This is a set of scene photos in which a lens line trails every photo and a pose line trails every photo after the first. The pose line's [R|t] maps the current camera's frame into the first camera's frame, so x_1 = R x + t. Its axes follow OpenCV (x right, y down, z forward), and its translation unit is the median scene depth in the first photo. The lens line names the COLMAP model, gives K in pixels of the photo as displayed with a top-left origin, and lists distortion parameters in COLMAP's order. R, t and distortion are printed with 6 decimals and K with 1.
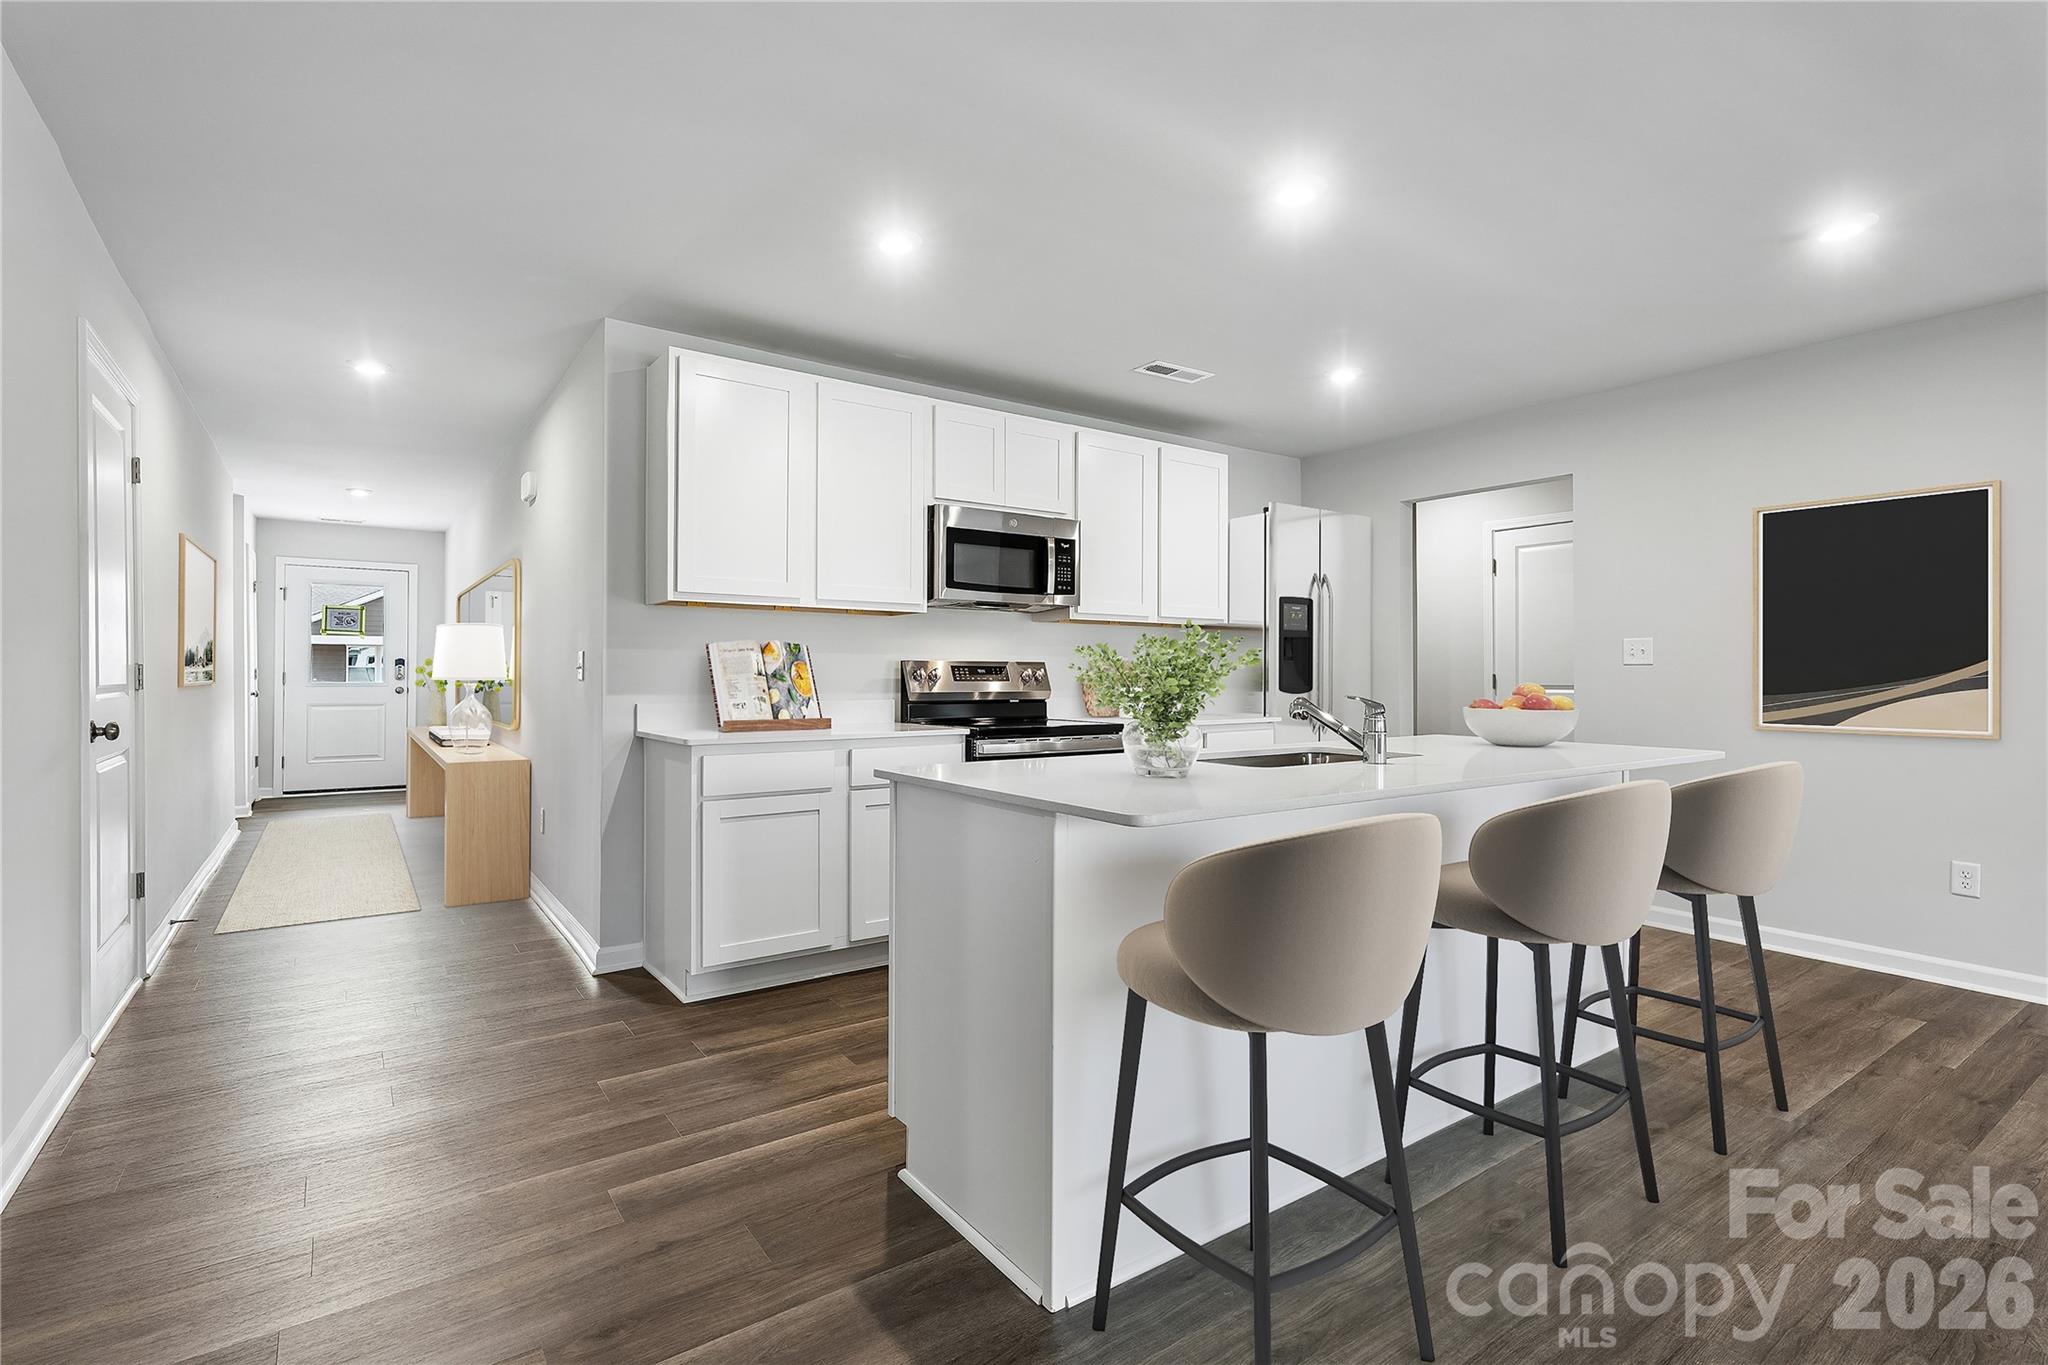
lens RADIAL K [[983.0, 0, 1004.6], [0, 983.0, 676.0], [0, 0, 1]] dist [0.004431, -0.001158]
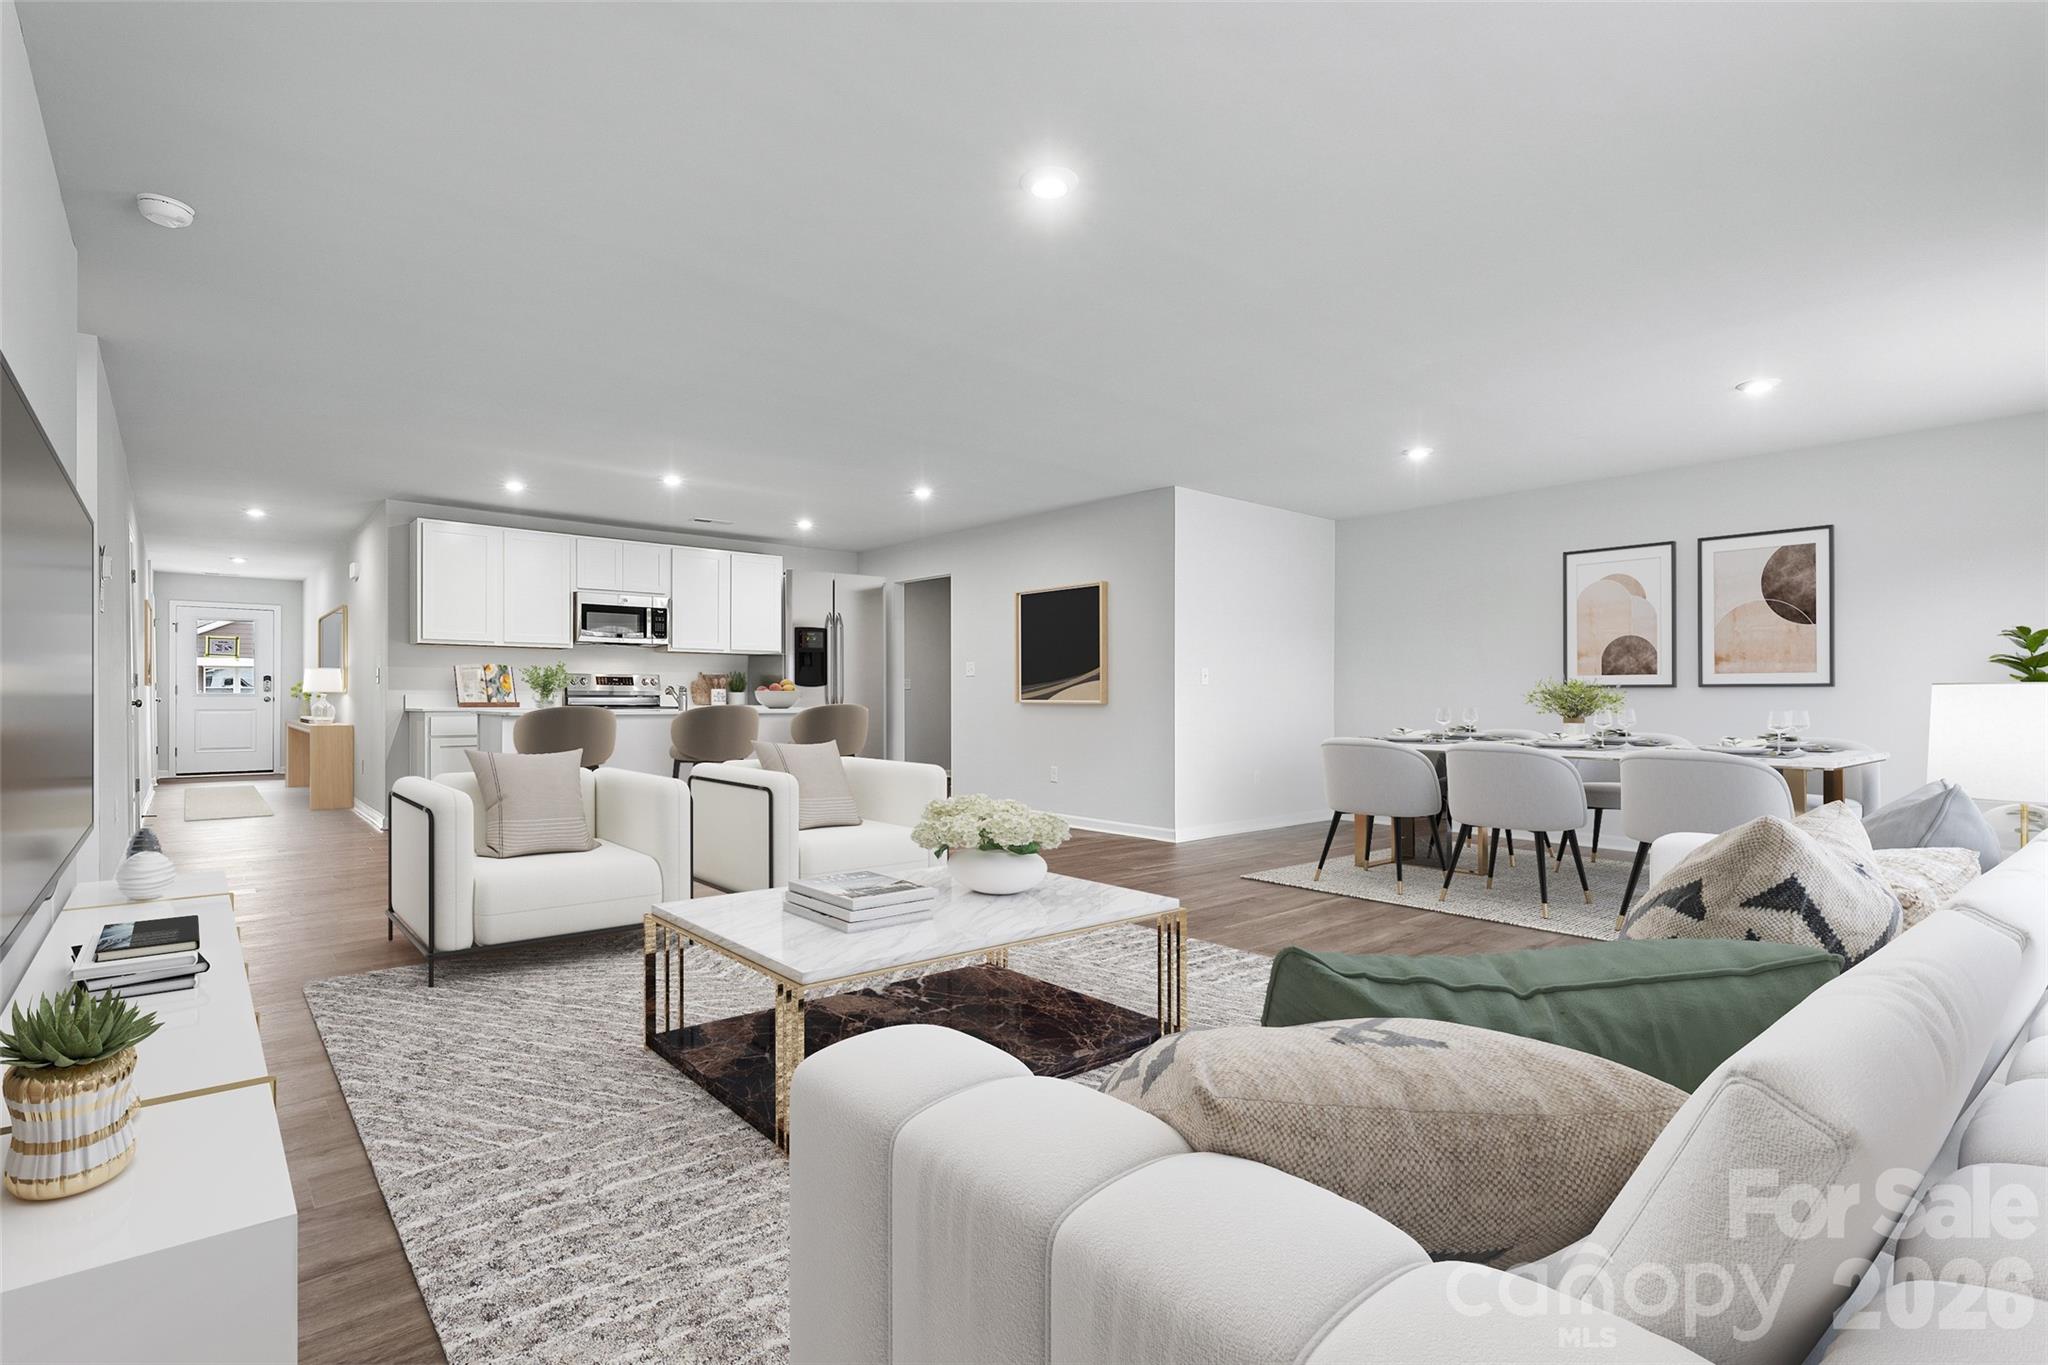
lens RADIAL K [[983.0, 0, 1030.3], [0, 983.0, 685.7], [0, 0, 1]] dist [0.004431, -0.001158]
pose [[0.993245, -0.007932, 0.115764, 0.566148], [0.008928, 0.999927, -0.008090, 0.034600], [-0.115691, 0.009069, 0.993244, -0.976172]]
